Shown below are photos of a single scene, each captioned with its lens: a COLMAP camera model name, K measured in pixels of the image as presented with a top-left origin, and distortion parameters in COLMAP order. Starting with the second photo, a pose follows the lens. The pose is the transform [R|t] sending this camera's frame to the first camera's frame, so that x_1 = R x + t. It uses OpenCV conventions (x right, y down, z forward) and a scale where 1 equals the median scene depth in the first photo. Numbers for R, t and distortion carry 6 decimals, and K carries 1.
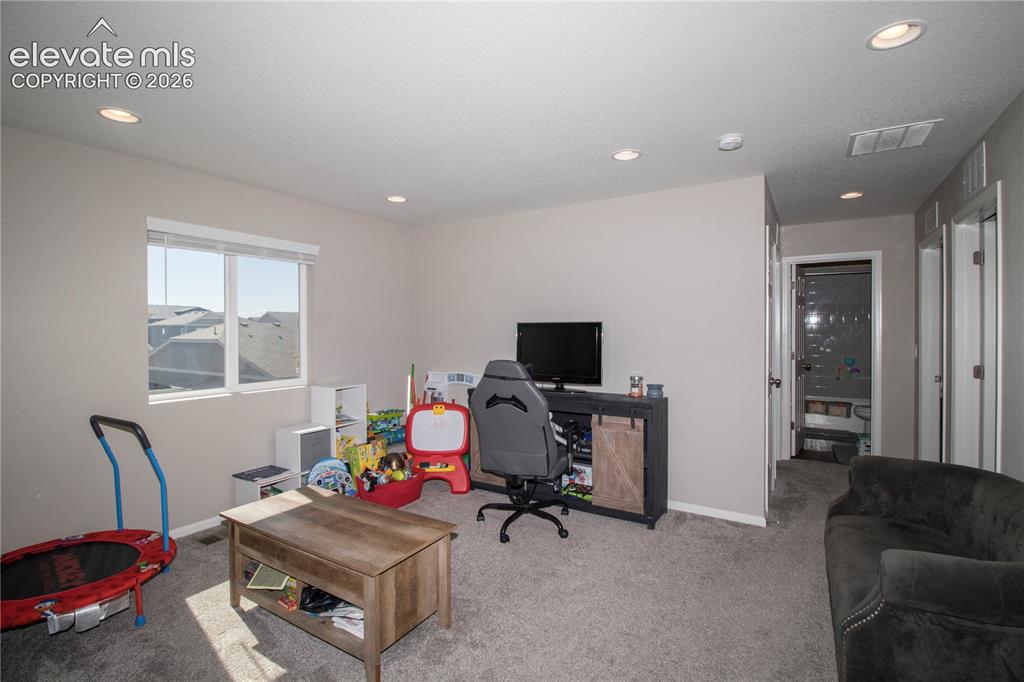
lens RADIAL K [[477.0, 0, 522.2], [0, 477.0, 331.4], [0, 0, 1]] dist [-0.000907, -0.009136]
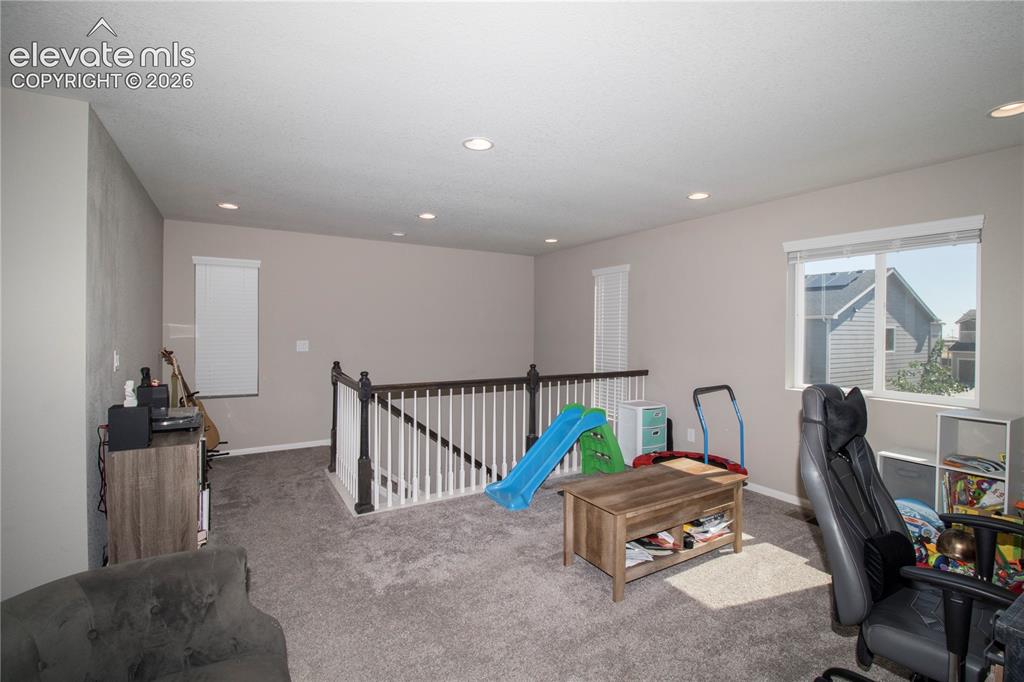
lens RADIAL K [[477.0, 0, 522.2], [0, 477.0, 331.4], [0, 0, 1]] dist [-0.000907, -0.009136]
pose [[-0.455789, 0.001310, -0.890087, 0.843395], [-0.013765, 0.999869, 0.008520, -0.003862], [0.889982, 0.016136, -0.455711, 1.194612]]
